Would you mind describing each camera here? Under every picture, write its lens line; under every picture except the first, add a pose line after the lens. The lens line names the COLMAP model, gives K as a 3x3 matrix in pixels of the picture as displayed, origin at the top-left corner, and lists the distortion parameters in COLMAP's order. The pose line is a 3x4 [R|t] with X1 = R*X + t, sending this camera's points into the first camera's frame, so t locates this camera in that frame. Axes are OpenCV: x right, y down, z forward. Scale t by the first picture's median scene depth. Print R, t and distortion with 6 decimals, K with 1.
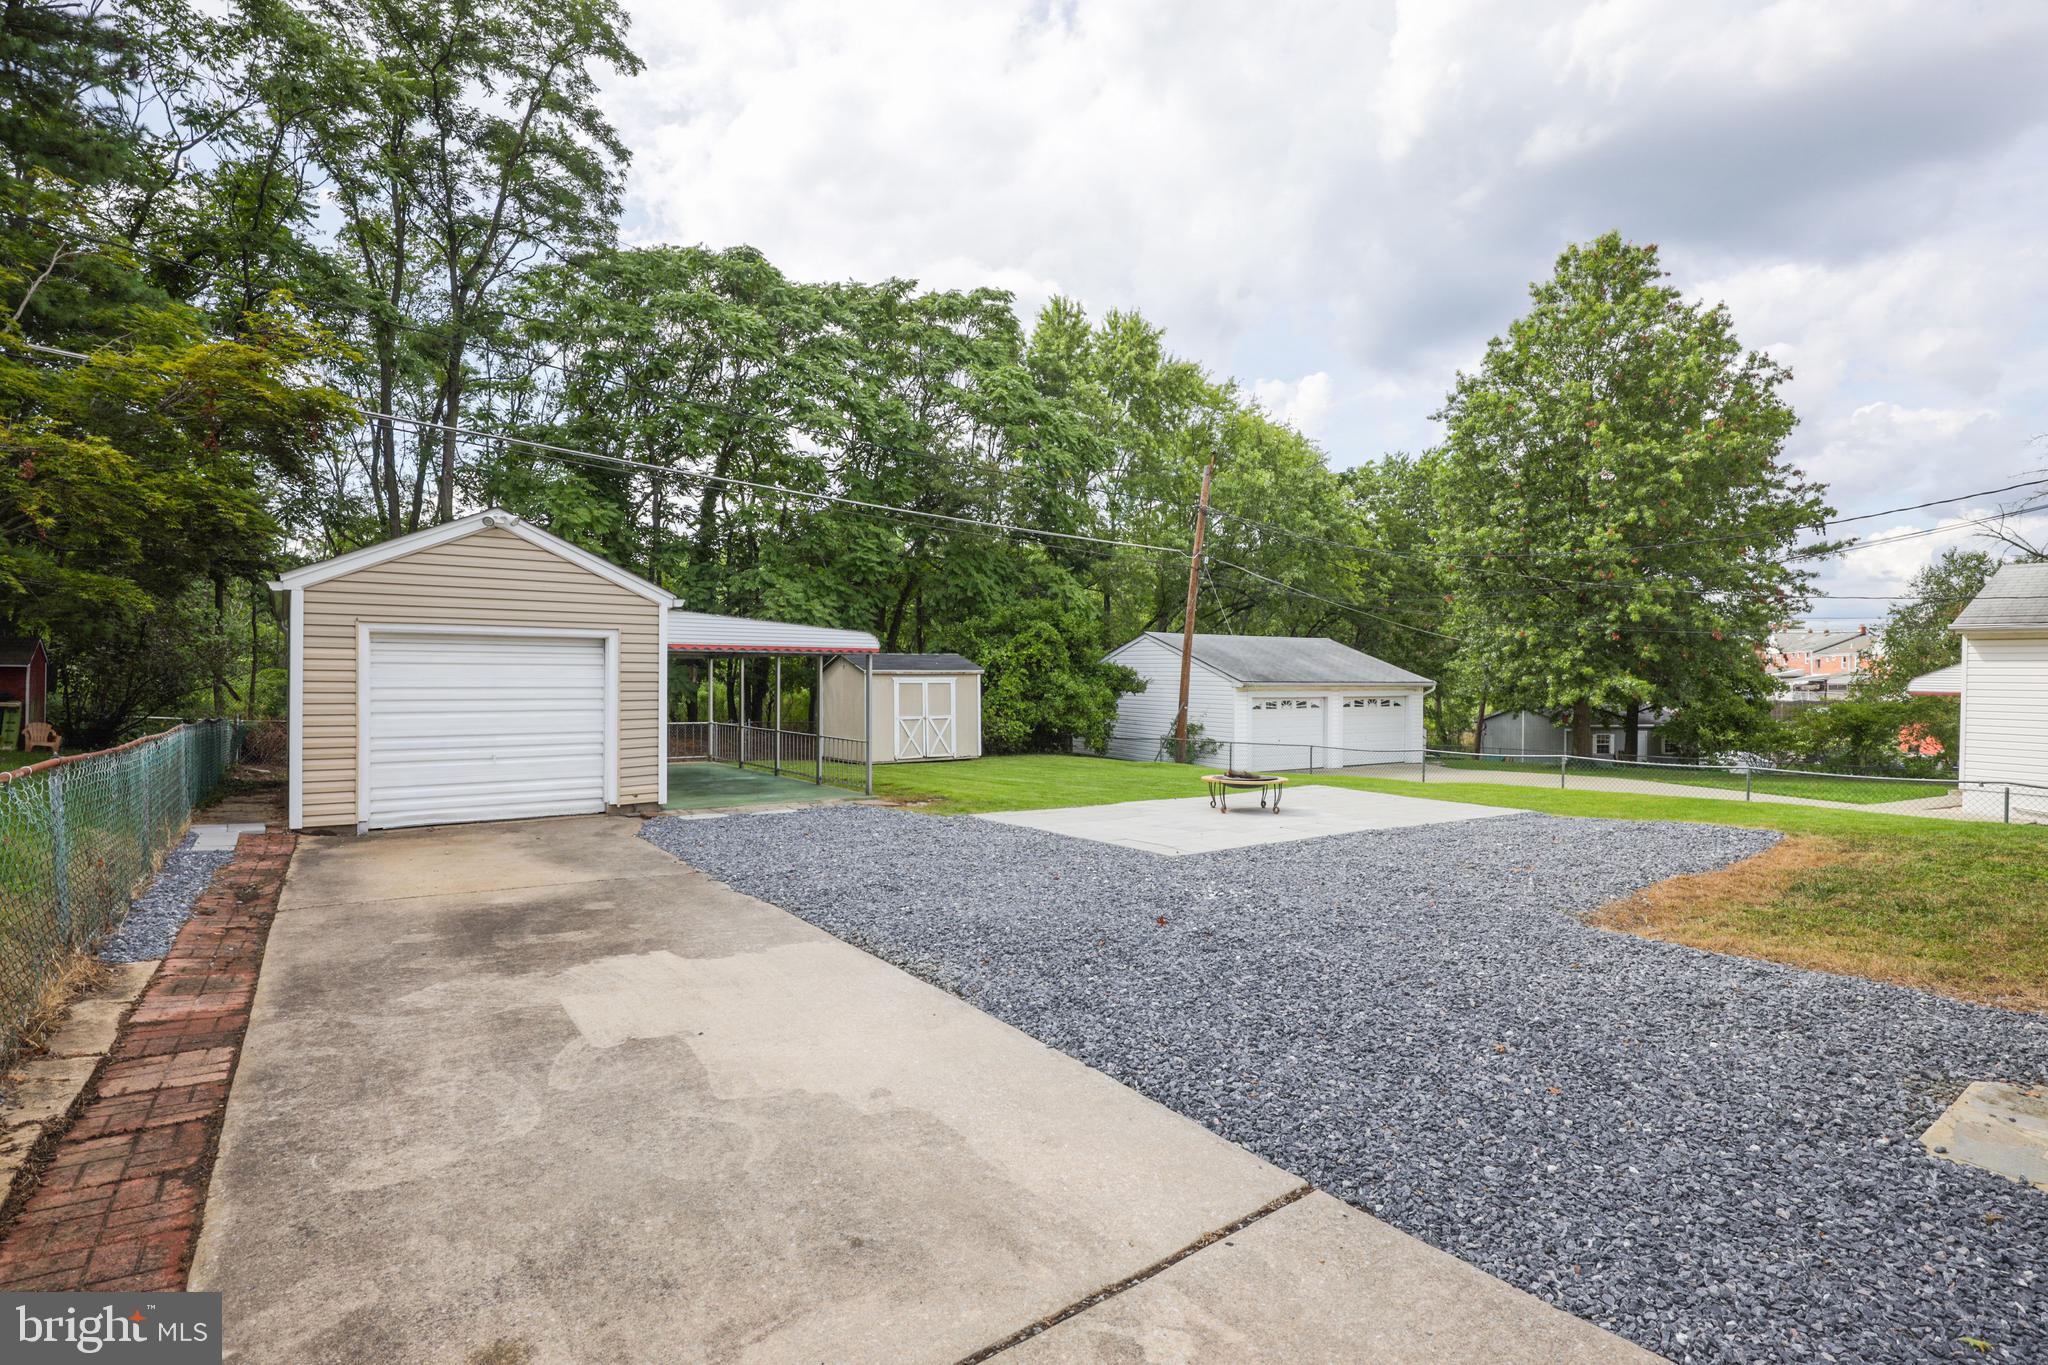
lens RADIAL K [[988.9, 0, 1024.0], [0, 988.9, 682.5], [0, 0, 1]] dist [-0.000331, 0.000056]
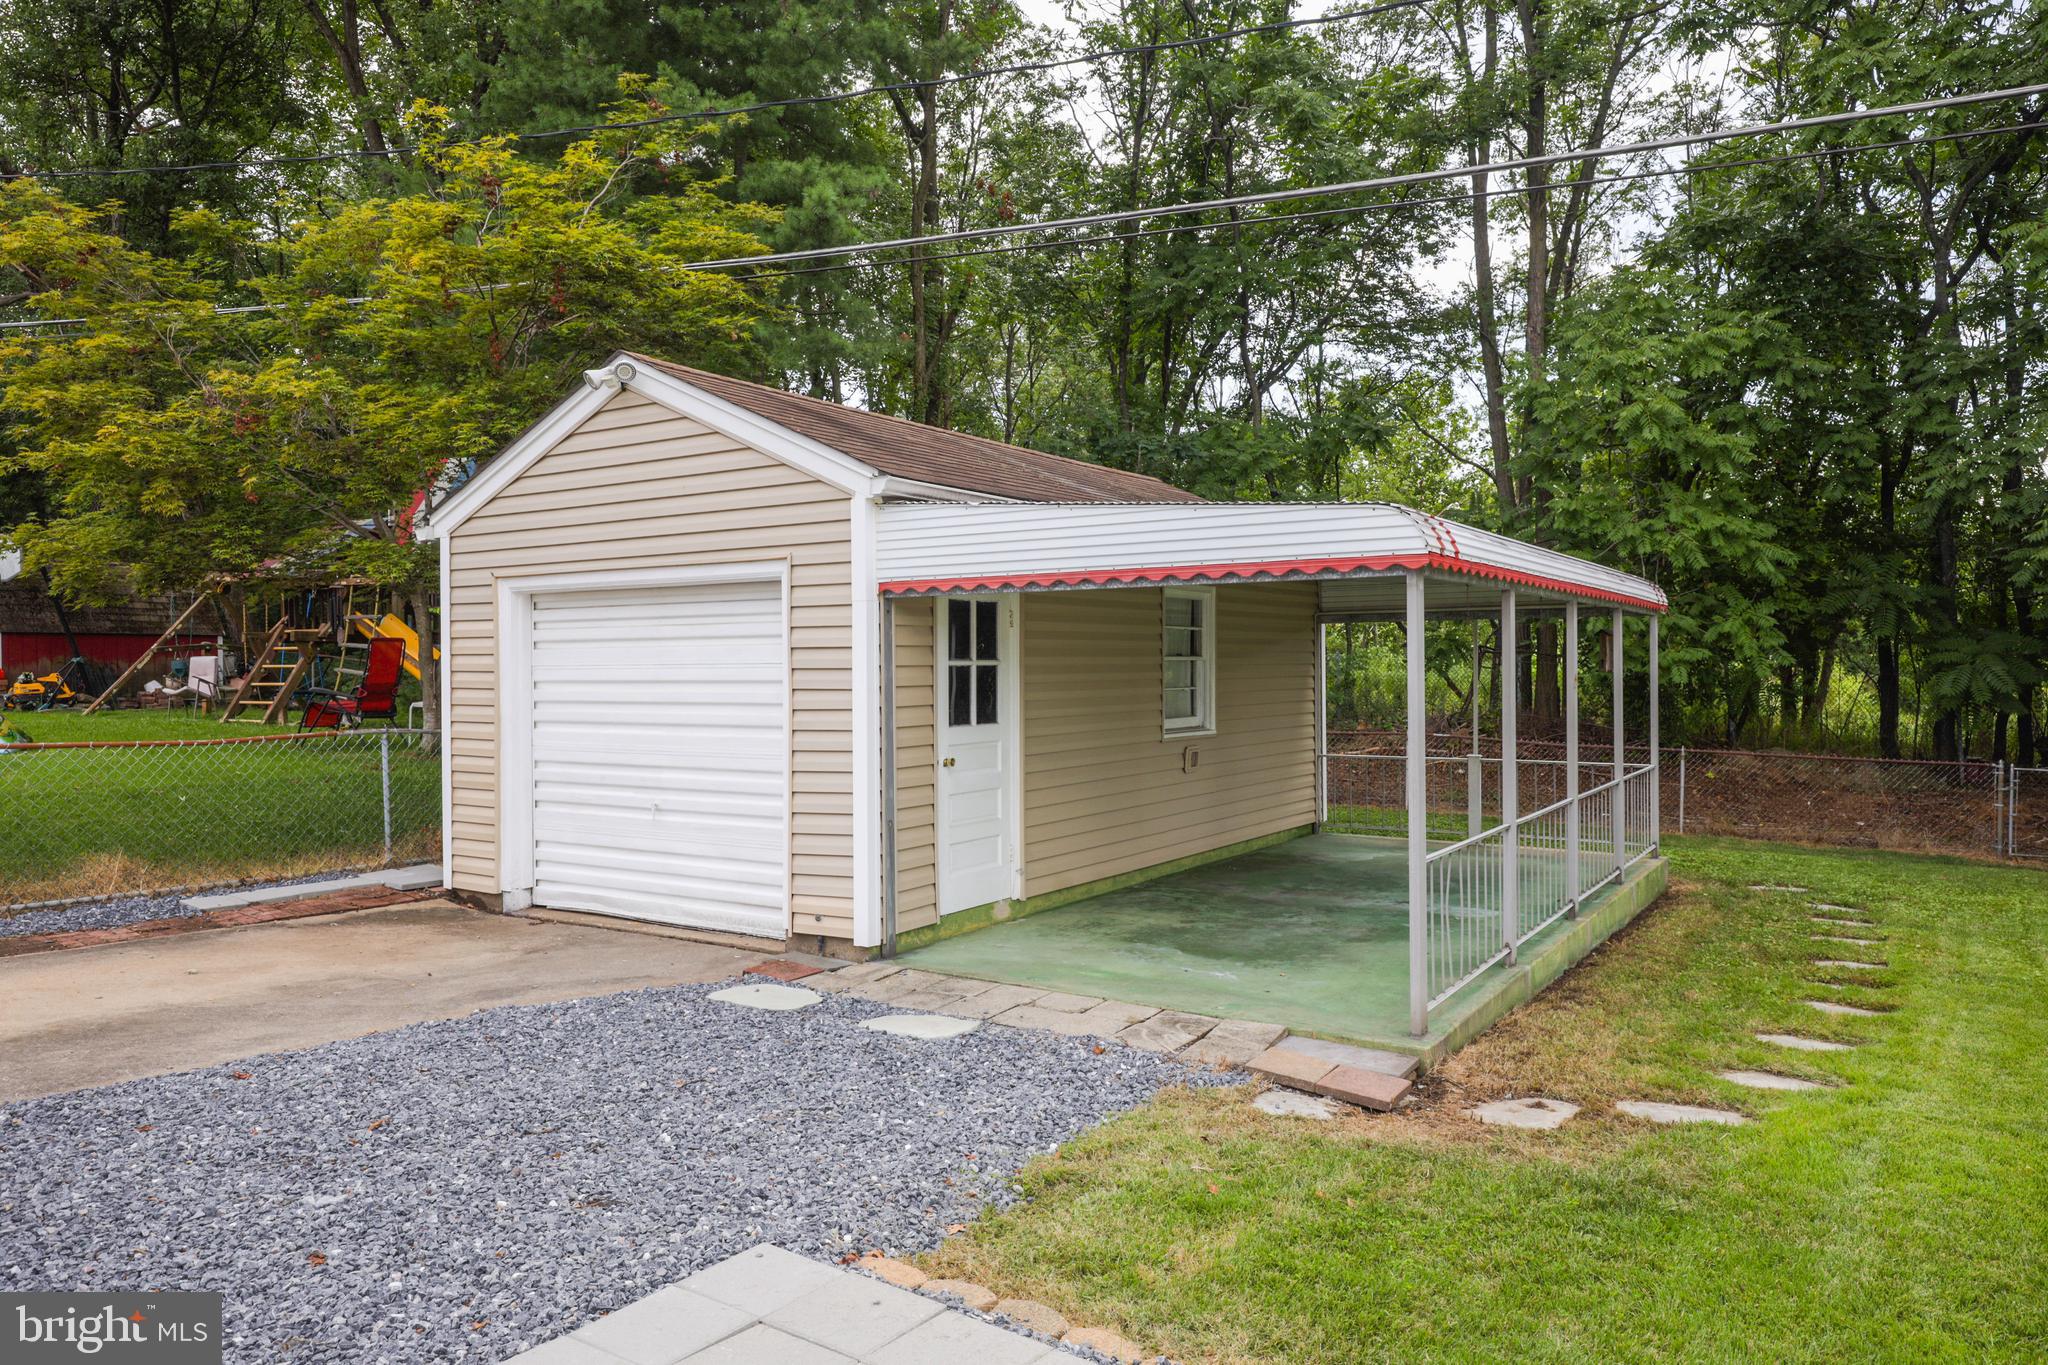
lens RADIAL K [[1362.0, 0, 1024.0], [0, 1362.0, 682.5], [0, 0, 1]] dist [0.001226, 0.001504]
pose [[0.352649, 0.001554, -0.935754, 0.115752], [0.002338, 0.999994, 0.002541, 0.002068], [0.935753, -0.003084, 0.352643, 0.433889]]
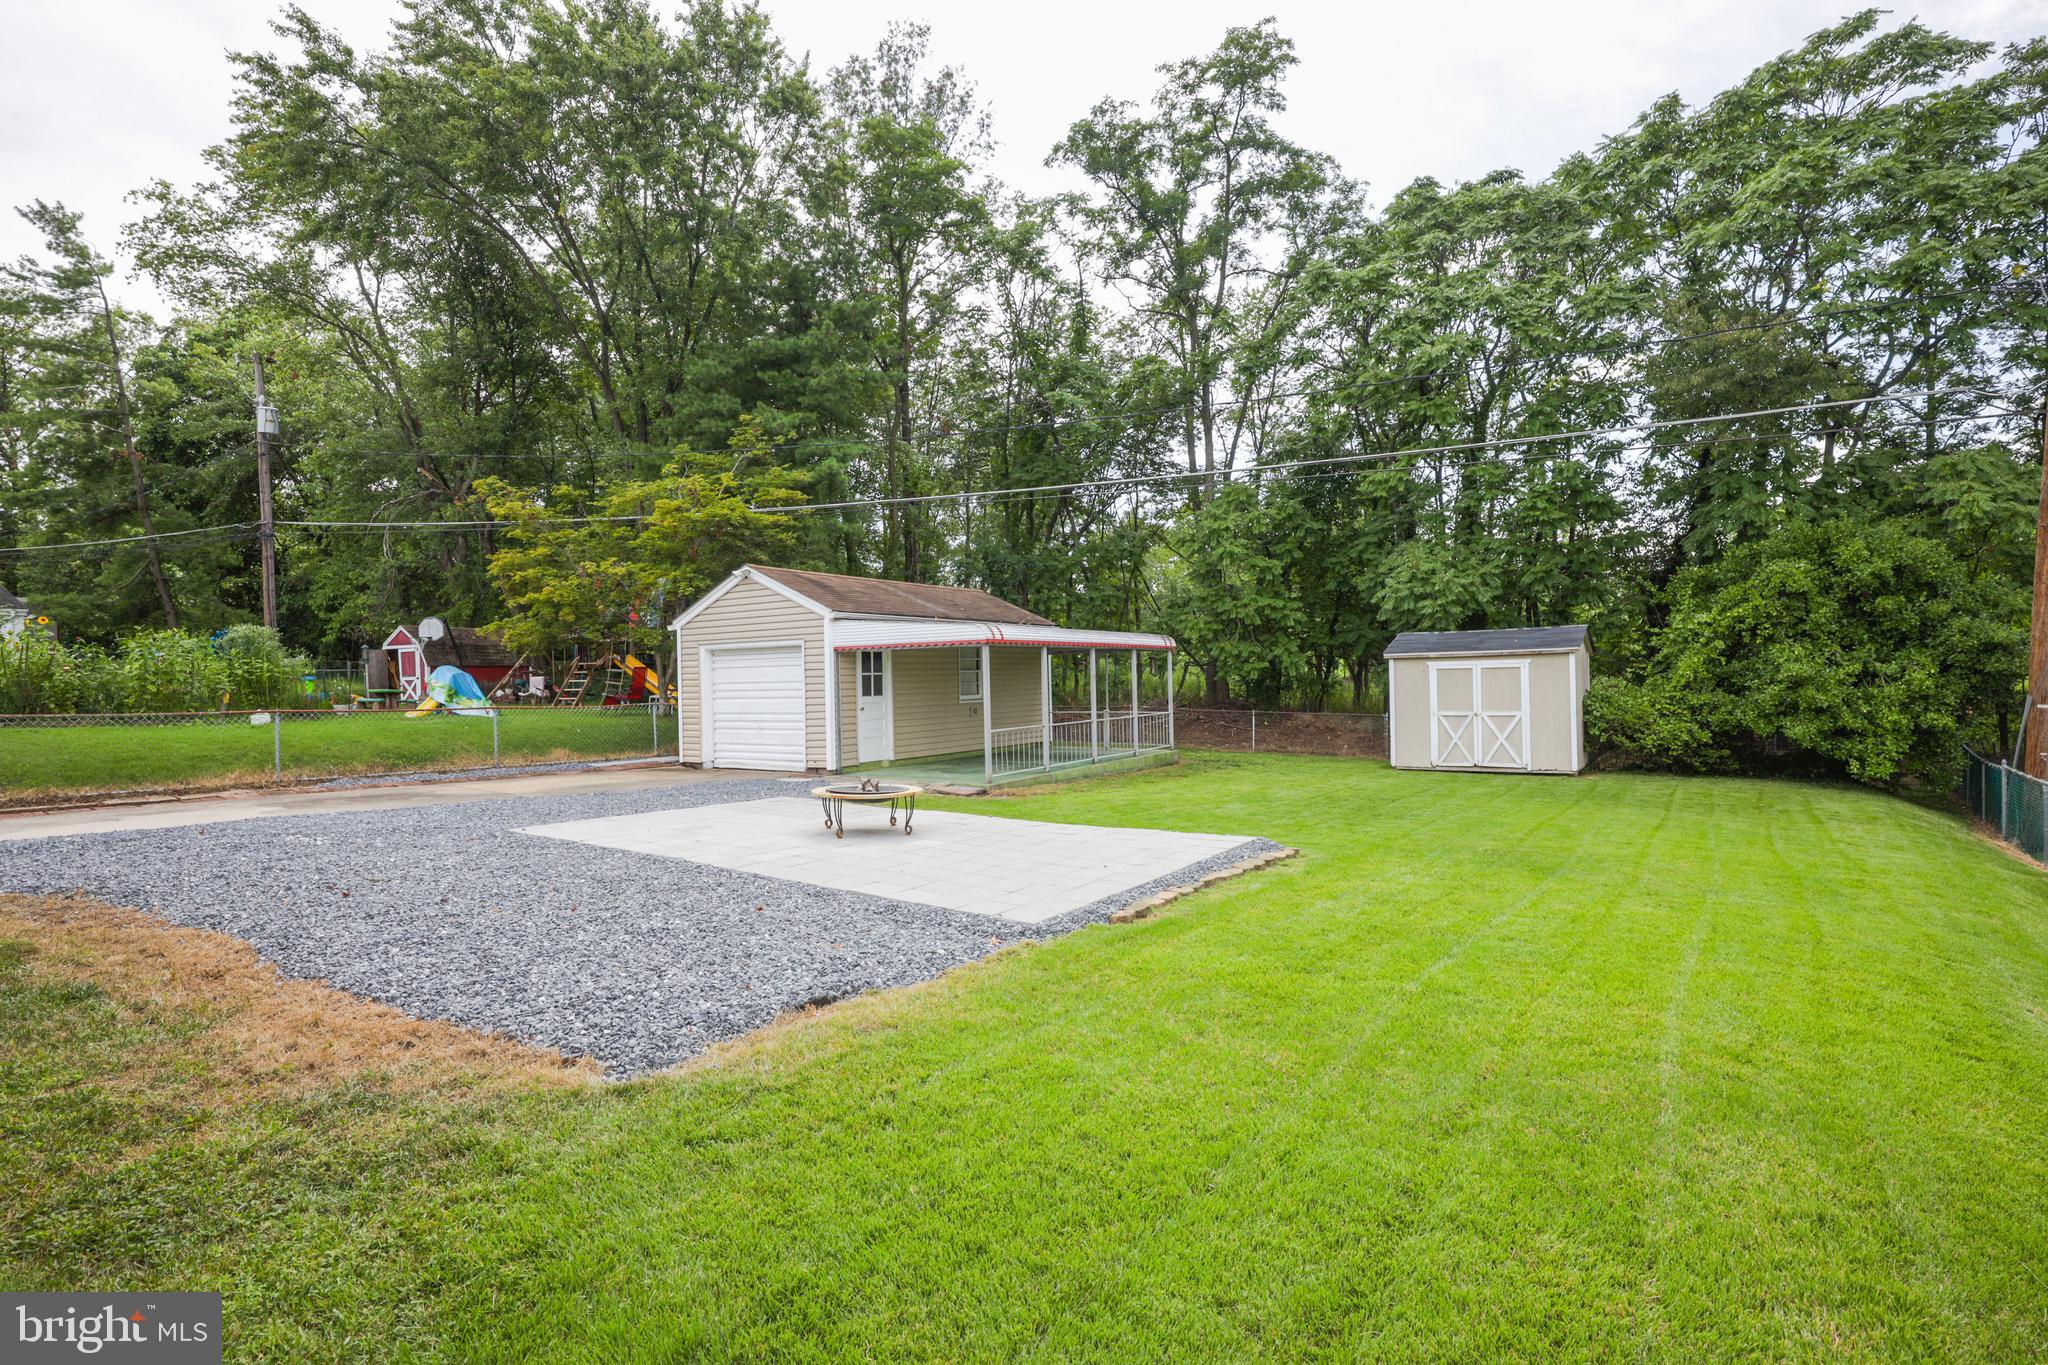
lens RADIAL K [[988.9, 0, 1024.0], [0, 988.9, 682.5], [0, 0, 1]] dist [-0.000331, 0.000056]
pose [[0.350442, -0.009847, -0.936533, 0.479991], [0.016536, 0.999854, -0.004325, 0.008857], [0.936438, -0.013971, 0.350554, 0.398816]]
